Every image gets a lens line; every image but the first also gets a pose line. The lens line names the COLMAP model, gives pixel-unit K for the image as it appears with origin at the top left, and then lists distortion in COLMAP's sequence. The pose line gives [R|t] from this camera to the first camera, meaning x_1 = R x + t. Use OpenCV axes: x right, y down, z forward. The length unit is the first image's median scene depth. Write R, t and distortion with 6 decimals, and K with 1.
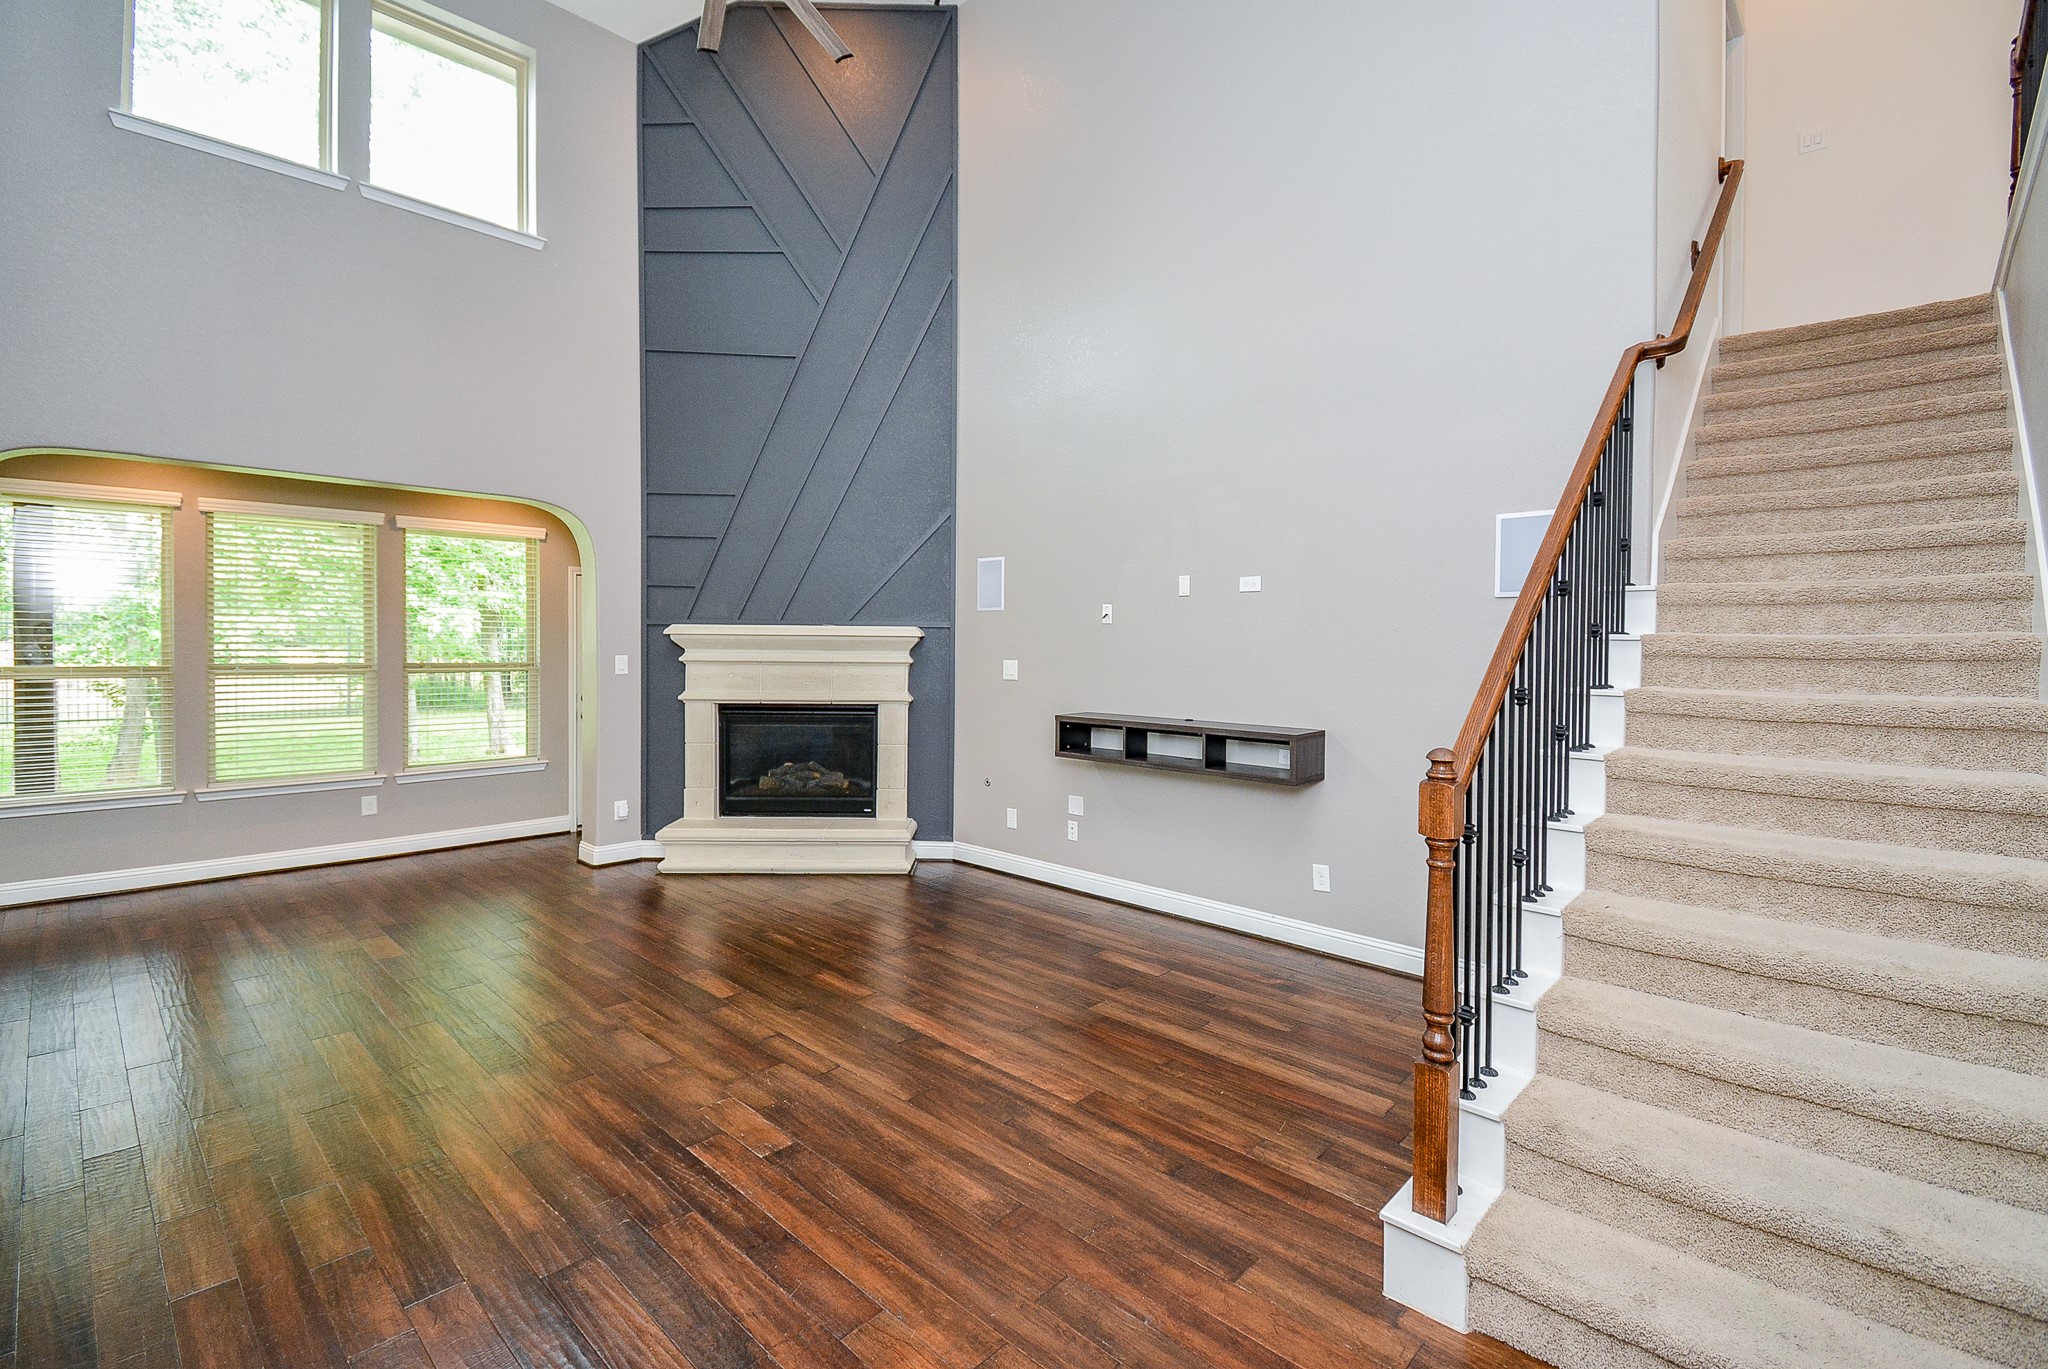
lens RADIAL K [[904.0, 0, 1030.5], [0, 904.0, 655.2], [0, 0, 1]] dist [0.016716, -0.016180]
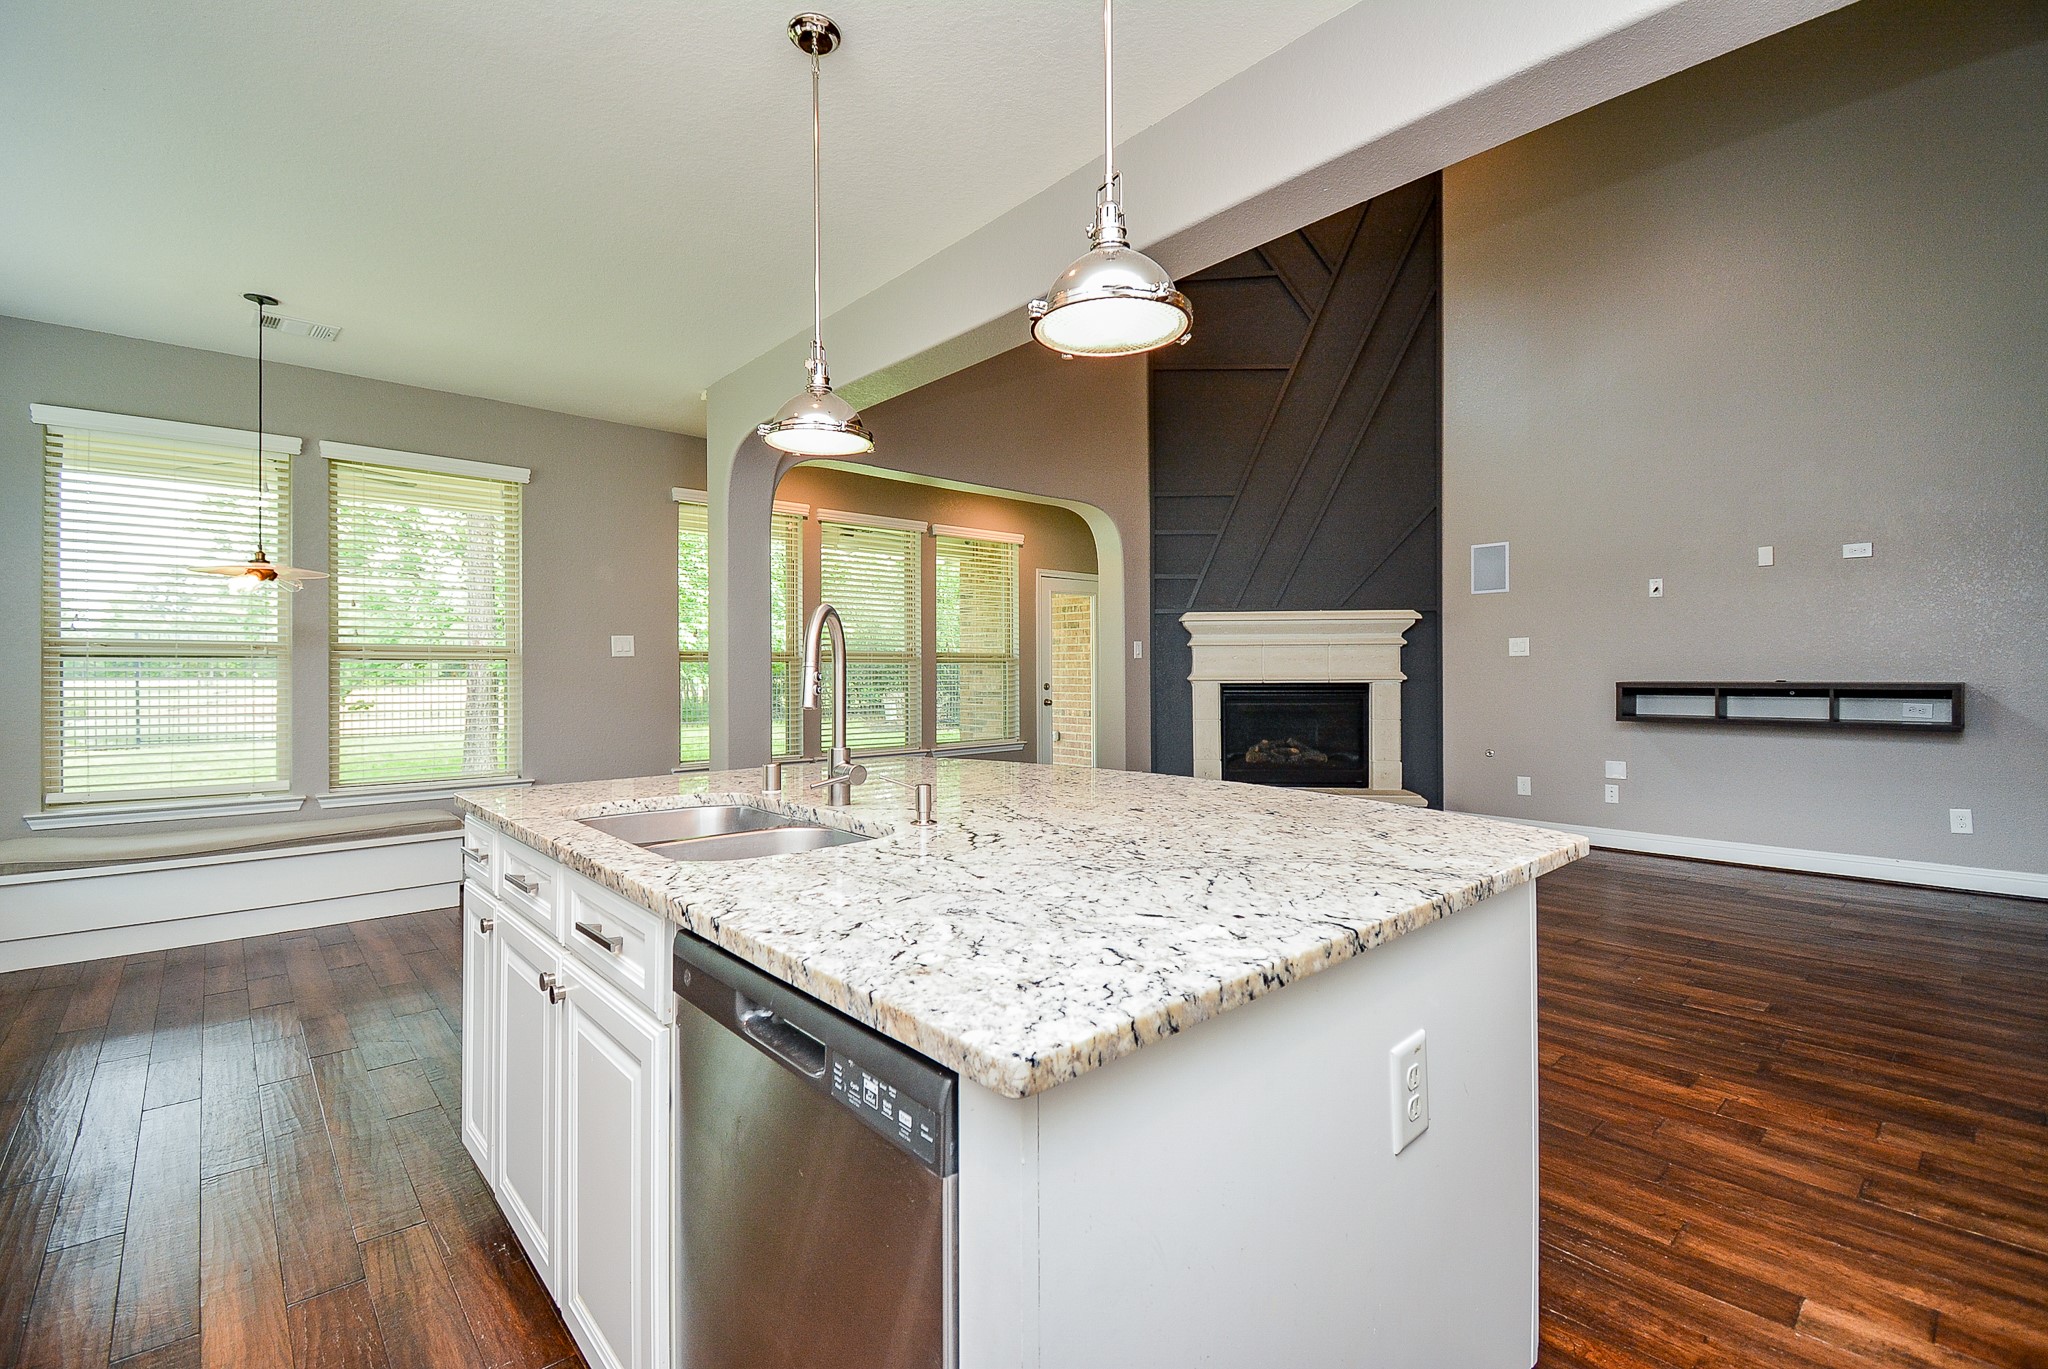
lens RADIAL K [[904.0, 0, 1000.3], [0, 904.0, 653.1], [0, 0, 1]] dist [0.016716, -0.016180]
pose [[0.994339, -0.015270, -0.105149, -0.499225], [0.011855, 0.999384, -0.033025, 0.049717], [0.105588, 0.031592, 0.993908, -0.126481]]
